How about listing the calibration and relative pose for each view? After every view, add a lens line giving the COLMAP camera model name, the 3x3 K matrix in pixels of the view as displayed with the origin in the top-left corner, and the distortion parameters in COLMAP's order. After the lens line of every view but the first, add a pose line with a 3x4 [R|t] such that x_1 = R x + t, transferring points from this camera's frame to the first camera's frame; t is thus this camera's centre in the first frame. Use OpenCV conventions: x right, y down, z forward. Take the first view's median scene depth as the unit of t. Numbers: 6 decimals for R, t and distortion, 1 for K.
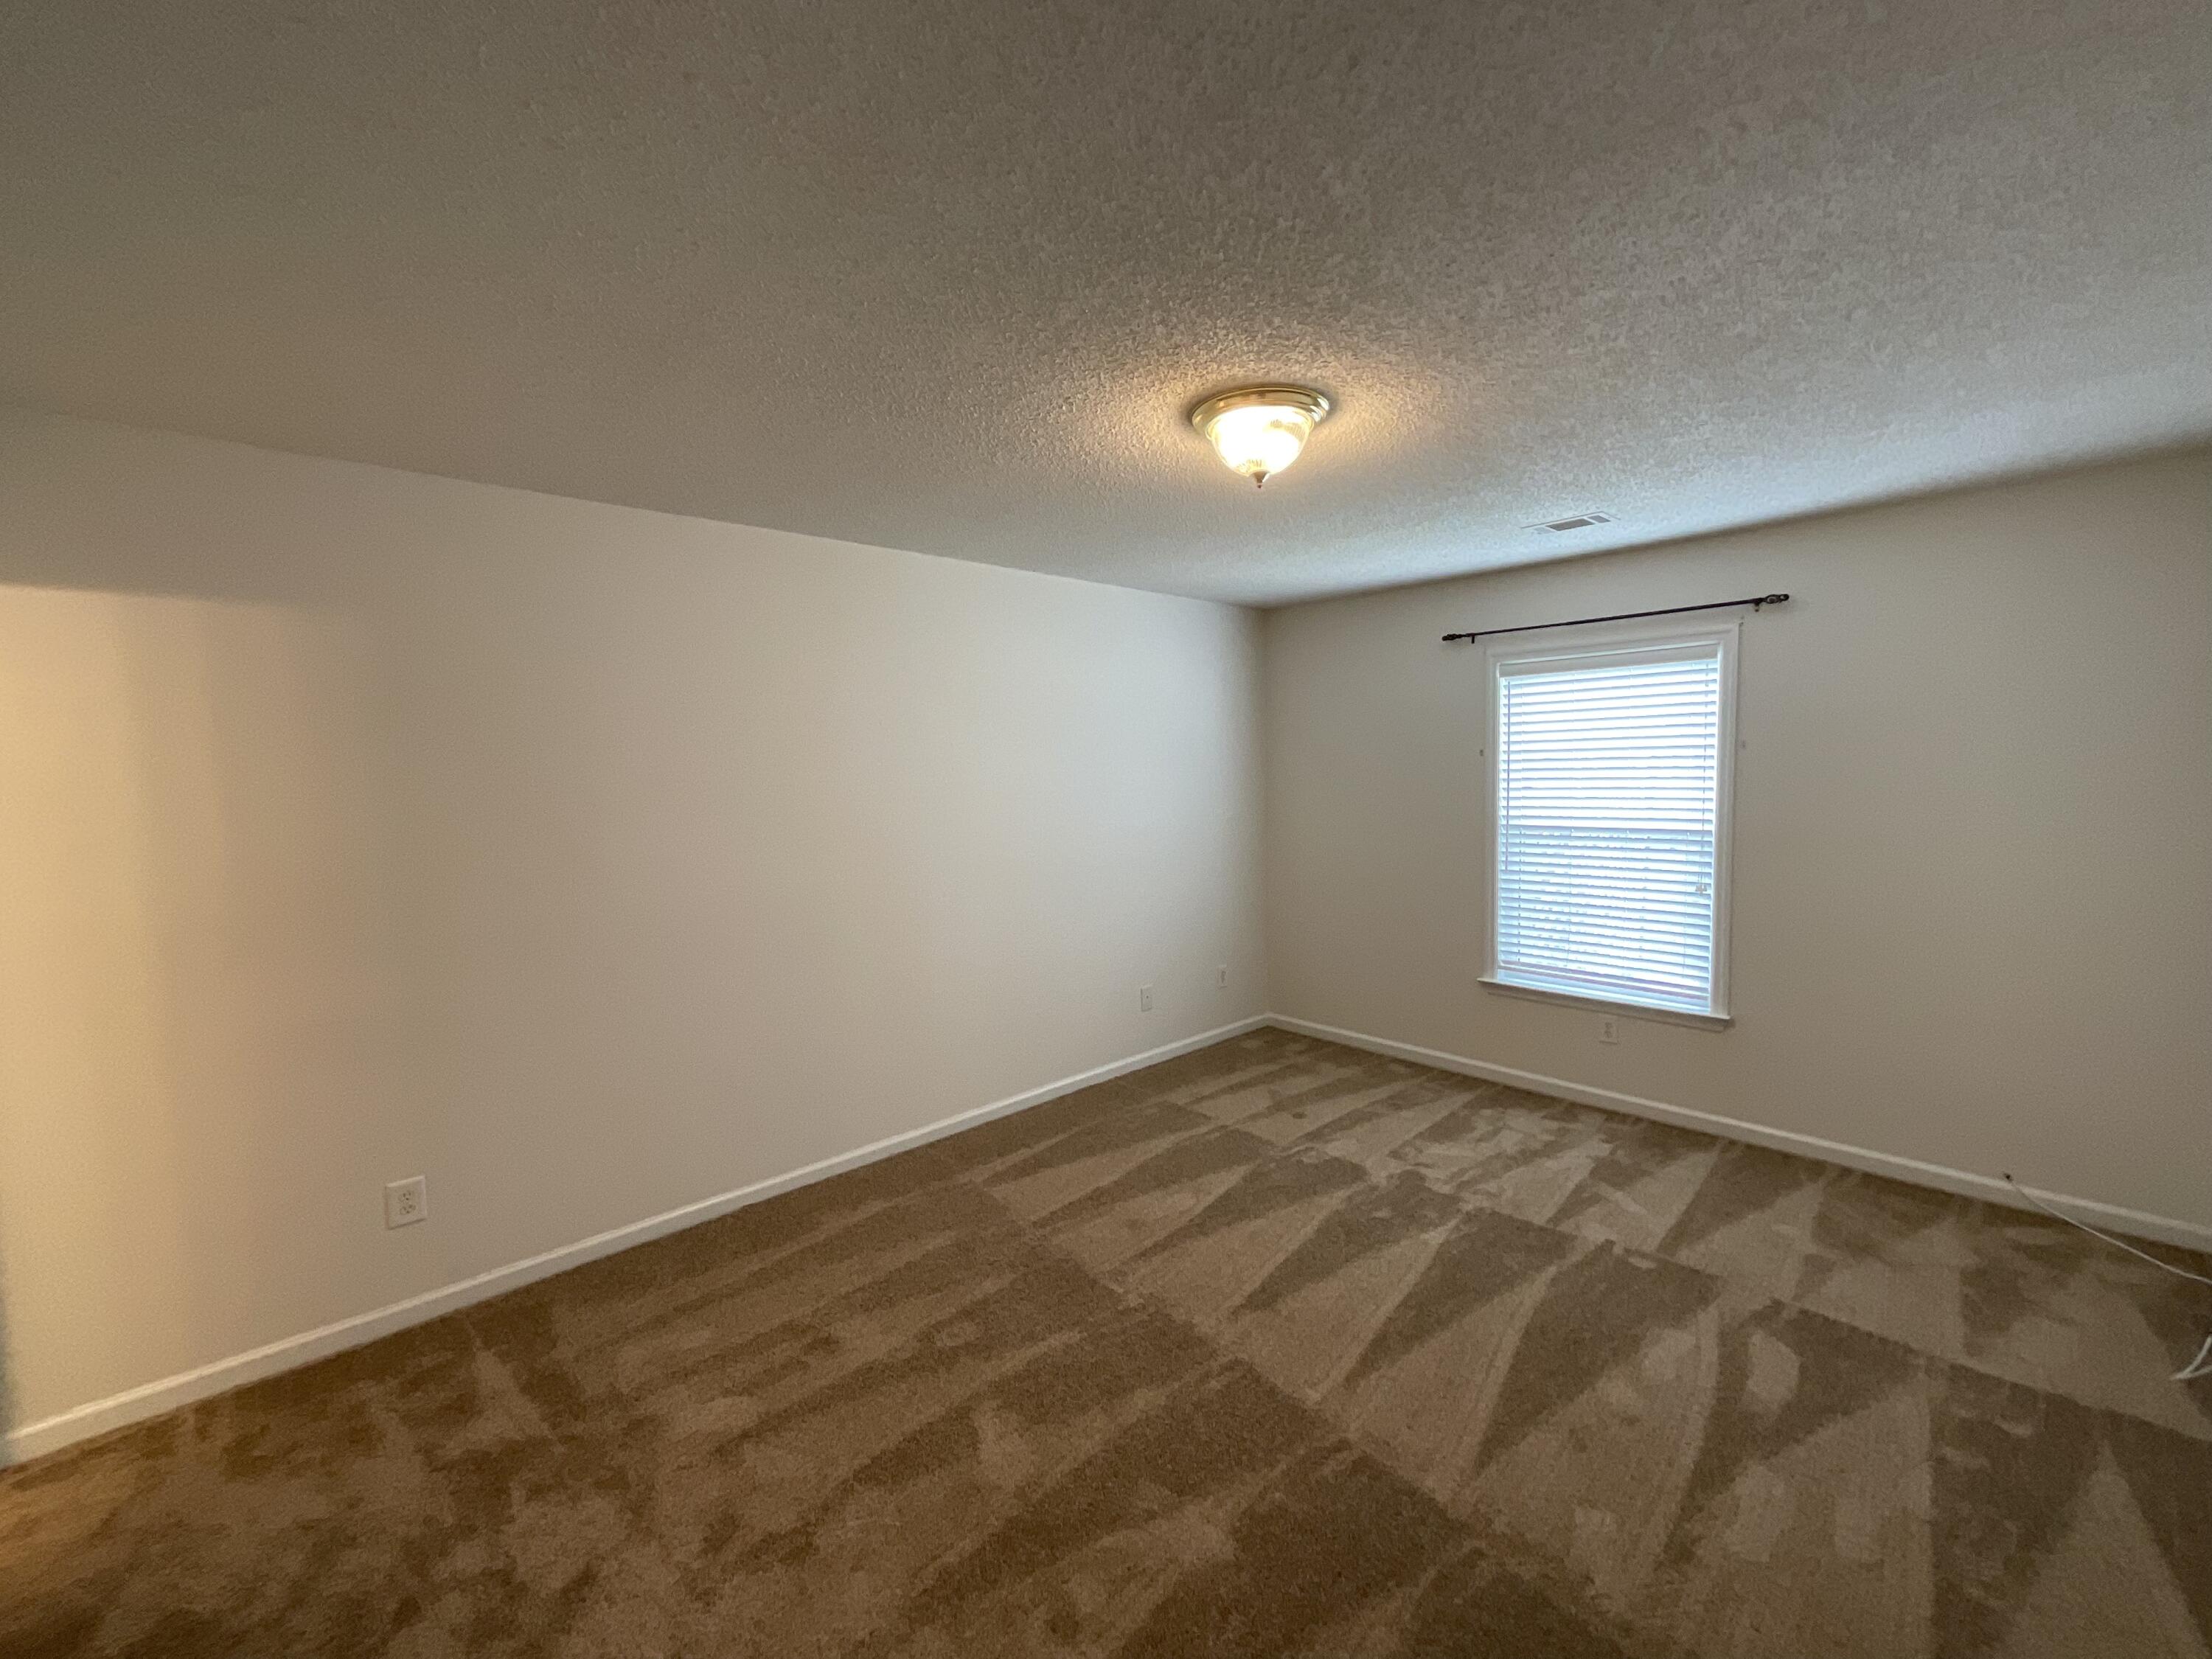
lens RADIAL K [[887.1, 0, 1106.0], [0, 887.1, 829.5], [0, 0, 1]] dist [0.002648, 0.000326]
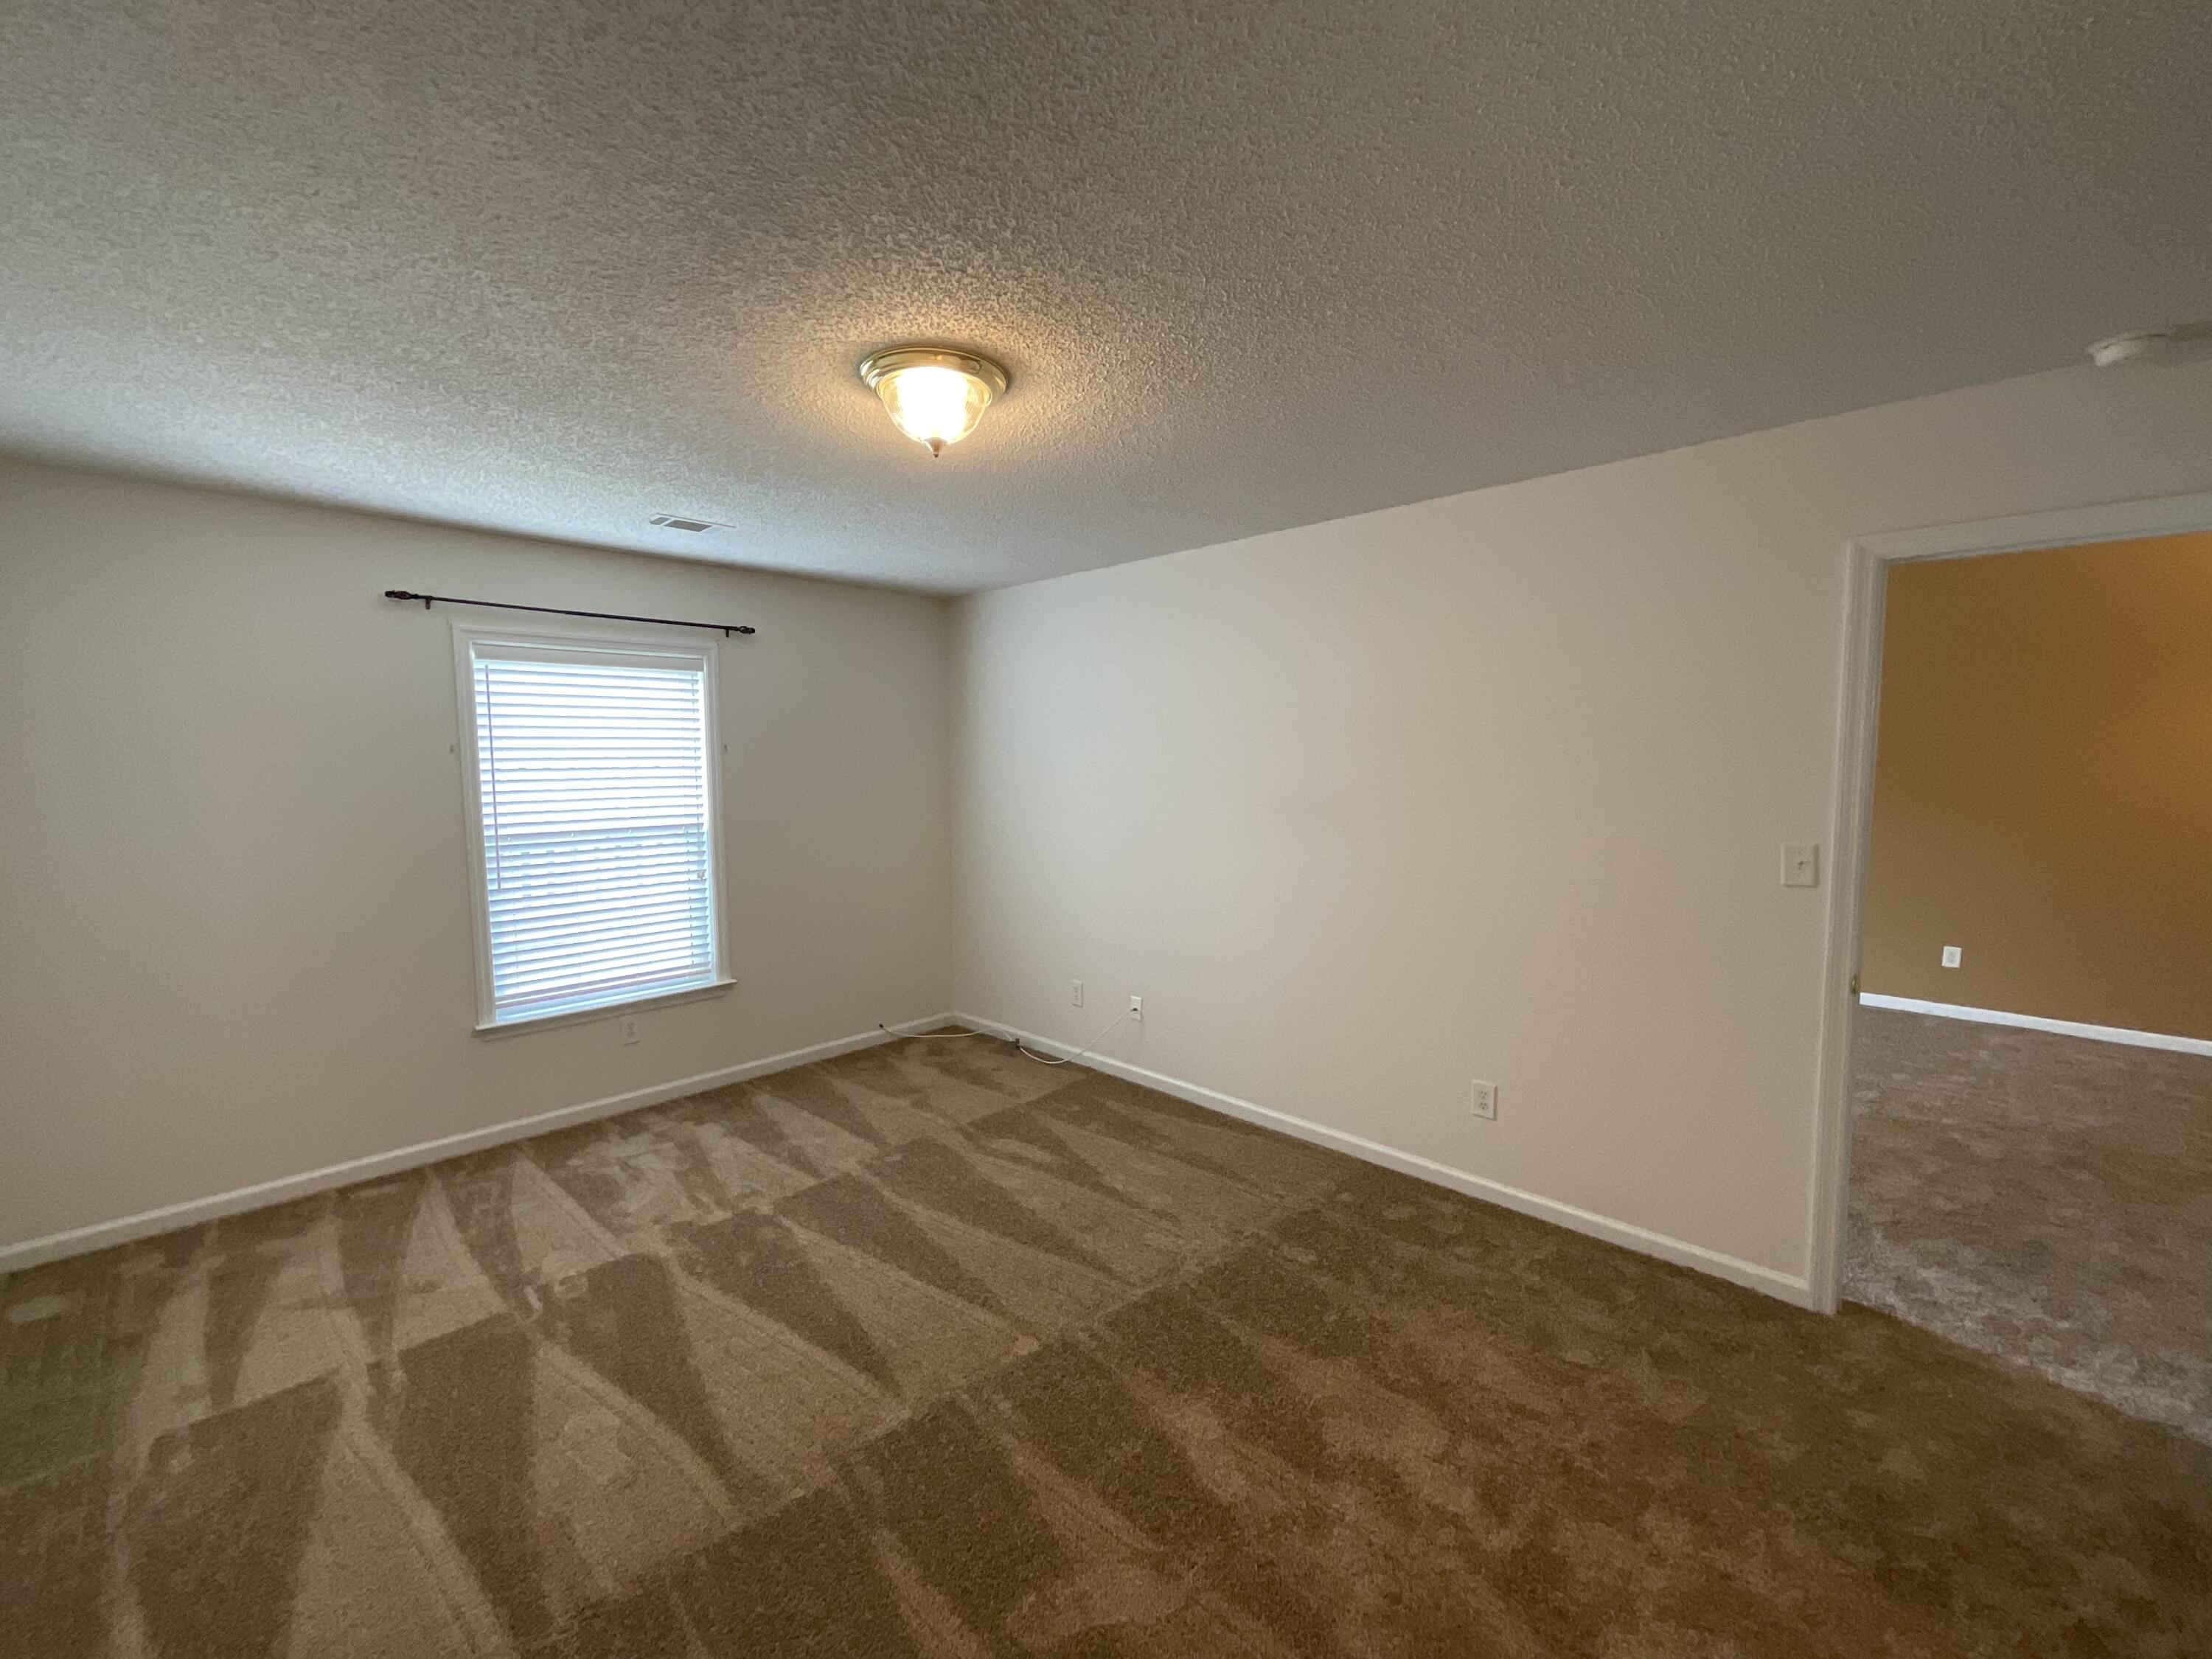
lens RADIAL K [[896.2, 0, 1106.0], [0, 896.2, 829.5], [0, 0, 1]] dist [-0.016664, 0.009901]
pose [[-0.034455, -0.060601, 0.997567, -0.478855], [0.078071, 0.994946, 0.063139, -0.022409], [-0.996352, 0.080057, -0.029549, 0.525261]]
